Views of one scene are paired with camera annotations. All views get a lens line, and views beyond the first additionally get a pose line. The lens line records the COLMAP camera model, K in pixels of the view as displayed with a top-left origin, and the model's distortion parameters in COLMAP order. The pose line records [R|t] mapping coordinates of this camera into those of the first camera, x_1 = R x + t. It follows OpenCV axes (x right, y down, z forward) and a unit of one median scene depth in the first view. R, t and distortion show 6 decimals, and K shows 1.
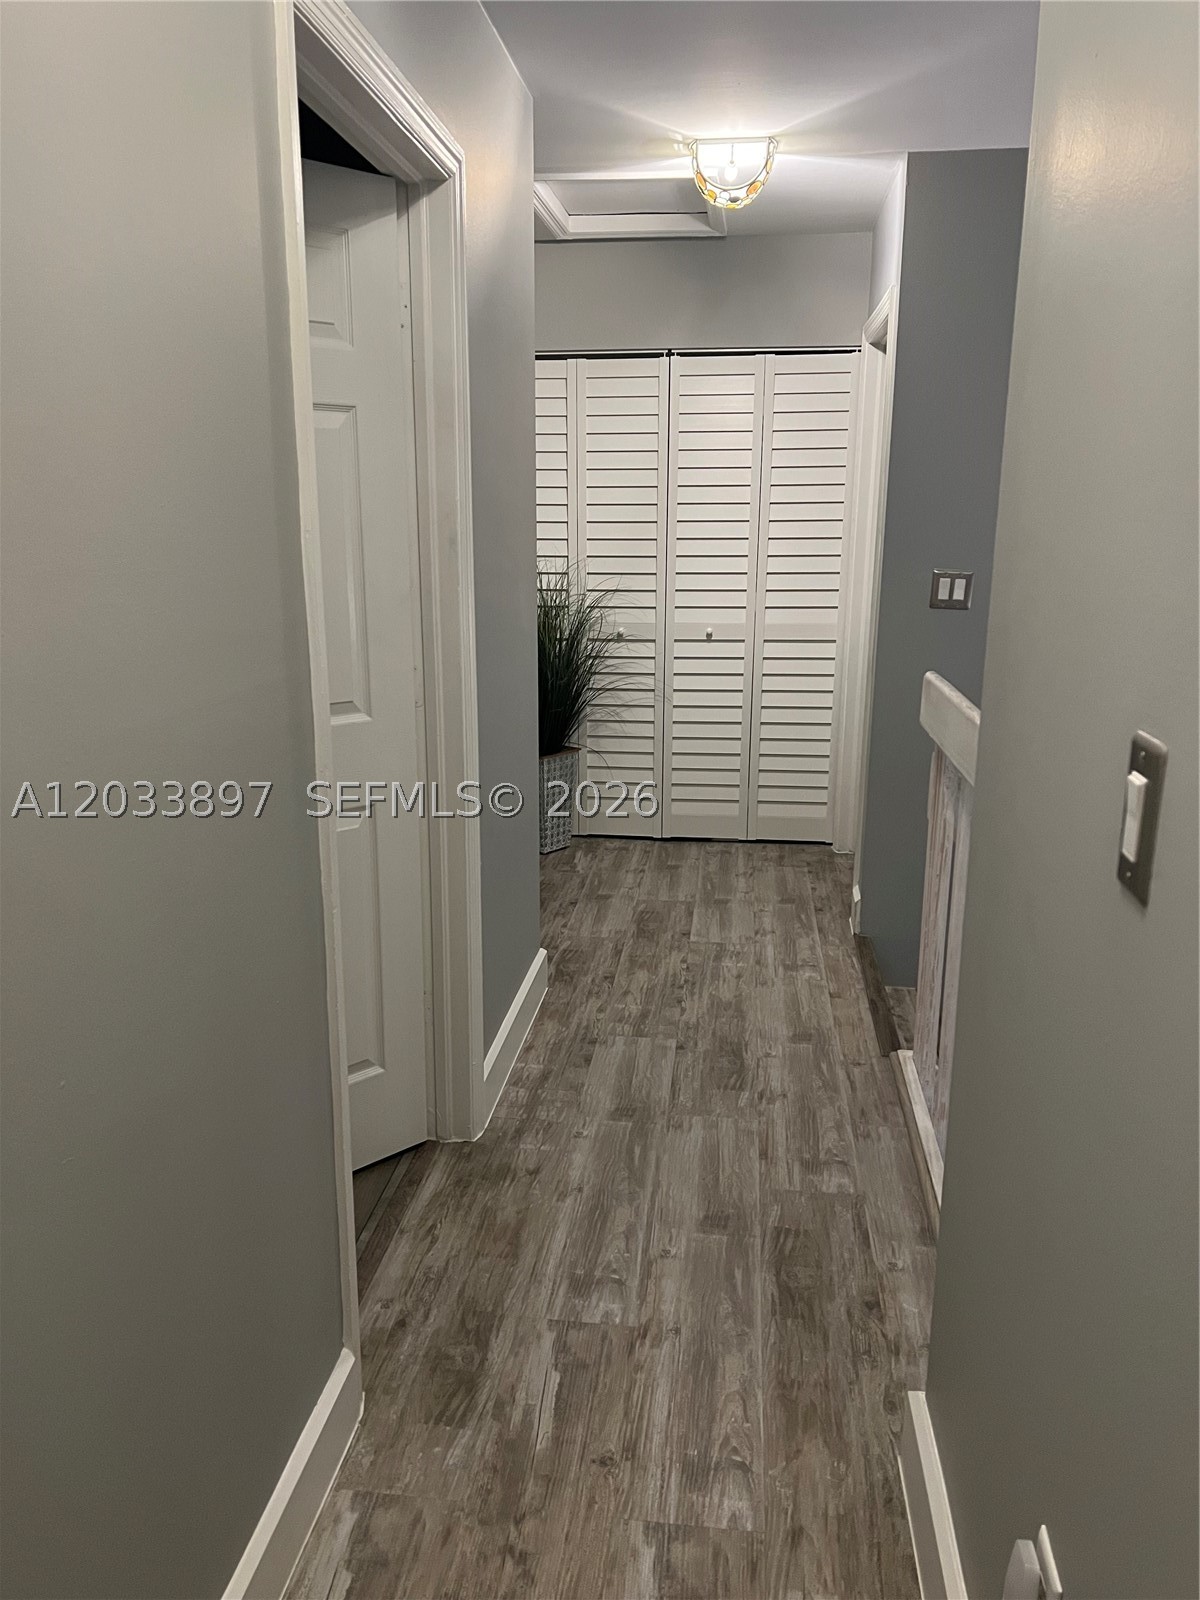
lens RADIAL K [[1211.6, 0, 600.0], [0, 1211.6, 801.4], [0, 0, 1]] dist [0.014820, -0.030072]
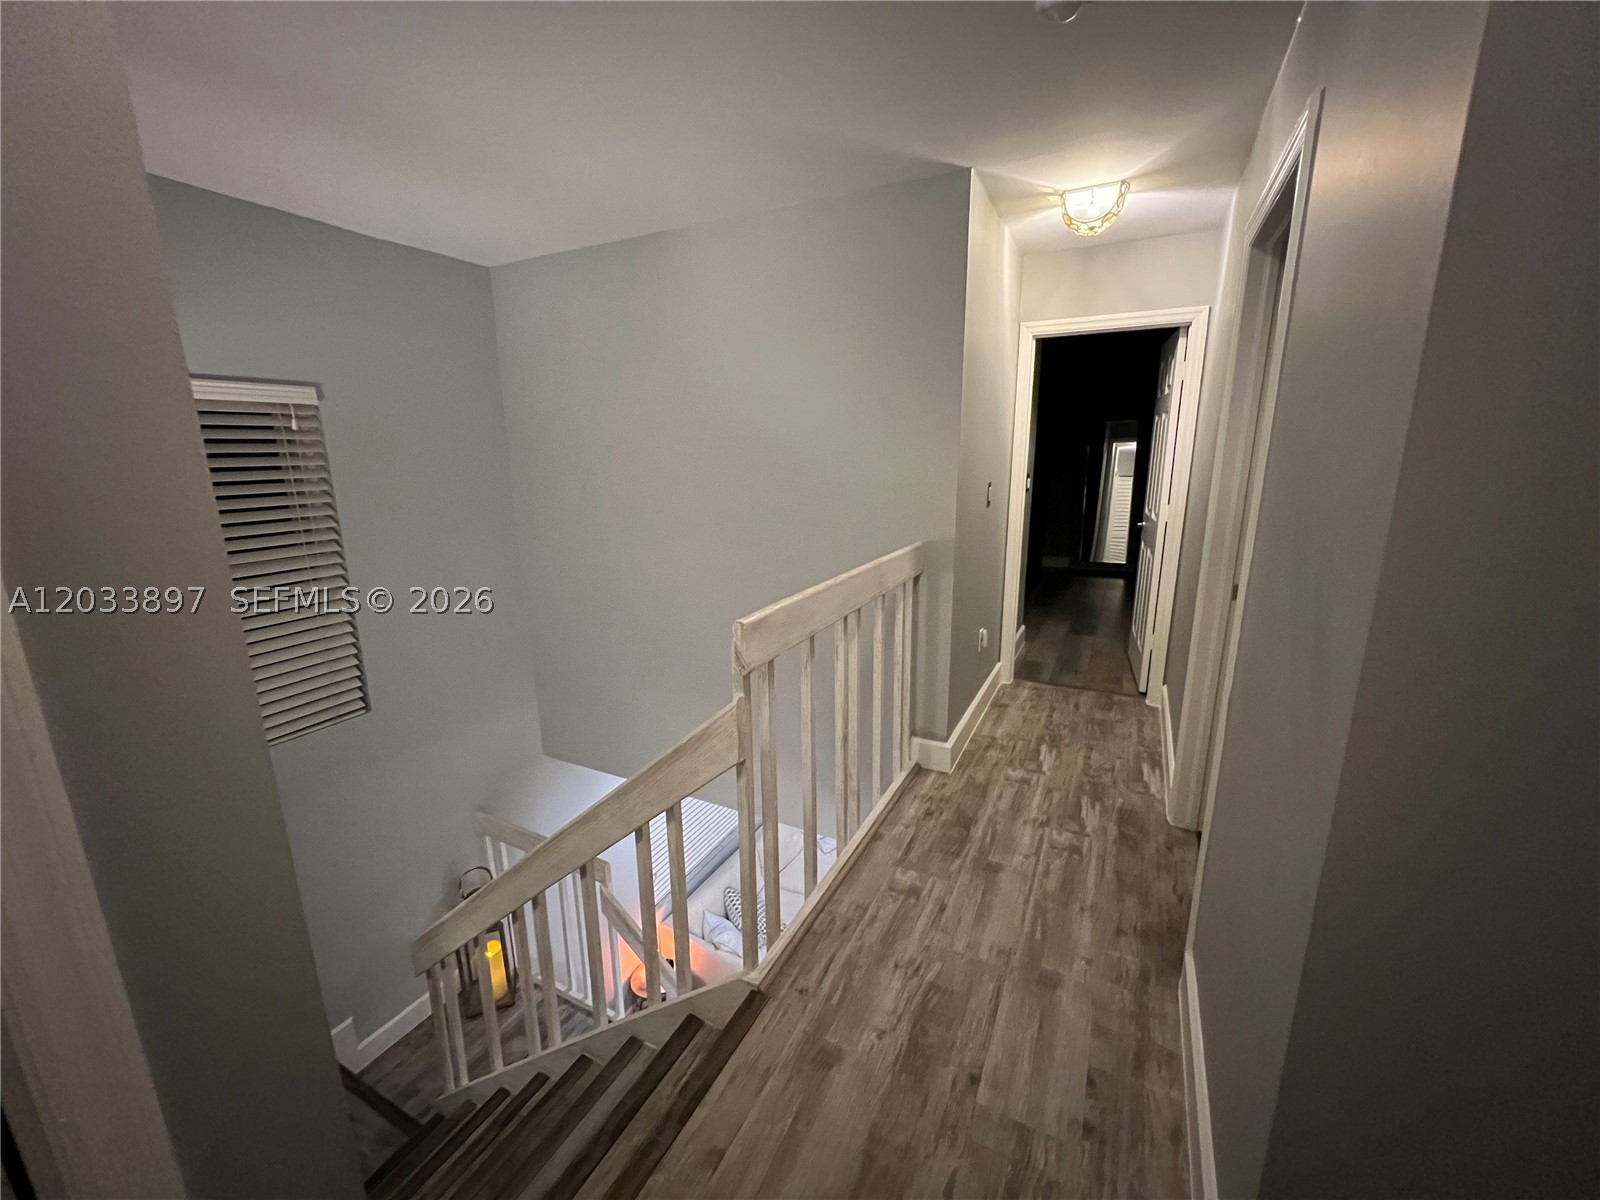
lens RADIAL K [[639.8, 0, 799.7], [0, 639.8, 596.6], [0, 0, 1]] dist [-0.004260, 0.001365]
pose [[-0.936873, -0.070221, 0.342545, 0.067877], [0.091653, 0.896062, 0.434365, -0.402279], [-0.337443, 0.438340, -0.833060, 1.657643]]
